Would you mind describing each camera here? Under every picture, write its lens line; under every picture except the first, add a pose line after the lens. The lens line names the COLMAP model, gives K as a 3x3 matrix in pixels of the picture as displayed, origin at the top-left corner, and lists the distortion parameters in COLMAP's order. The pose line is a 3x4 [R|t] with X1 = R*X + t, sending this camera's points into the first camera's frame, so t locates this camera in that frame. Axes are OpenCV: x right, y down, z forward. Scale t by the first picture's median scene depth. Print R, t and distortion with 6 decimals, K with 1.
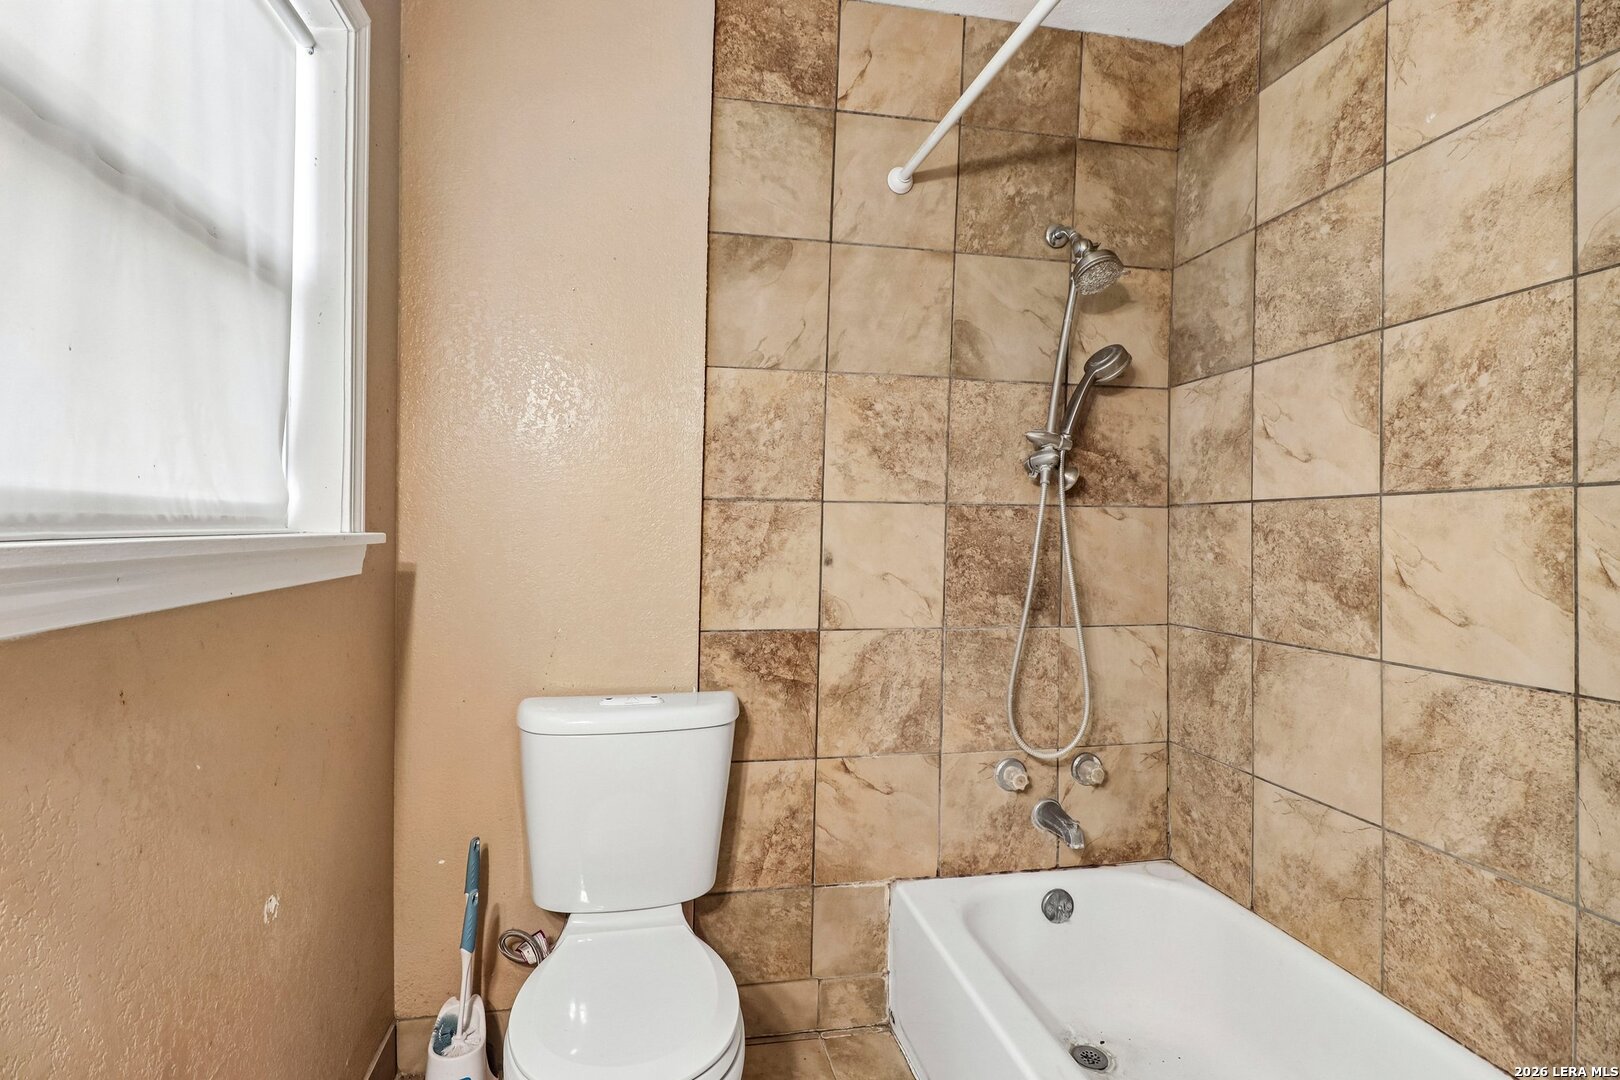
lens RADIAL K [[756.8, 0, 788.6], [0, 756.8, 515.7], [0, 0, 1]] dist [0.018863, -0.011210]
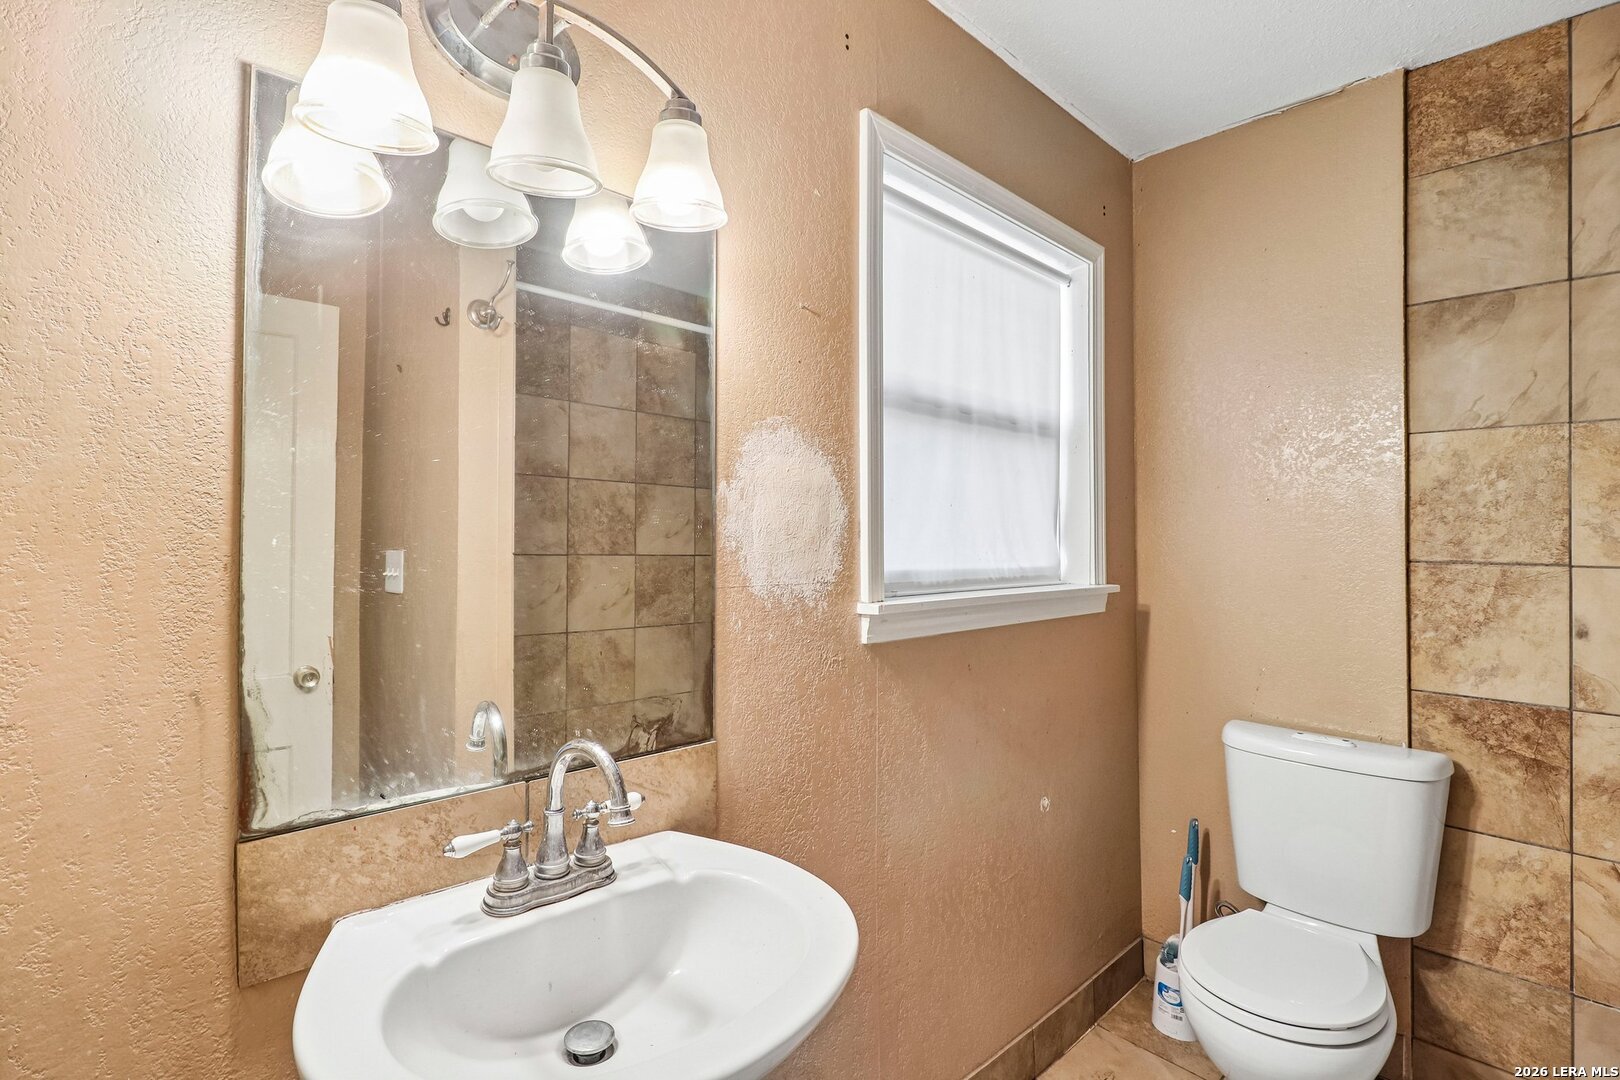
lens RADIAL K [[756.8, 0, 807.9], [0, 756.8, 538.8], [0, 0, 1]] dist [0.018863, -0.011210]
pose [[0.541287, -0.008275, -0.840797, 0.320632], [0.007711, 0.999958, -0.004876, -0.054749], [0.840803, -0.003844, 0.541328, -0.253482]]
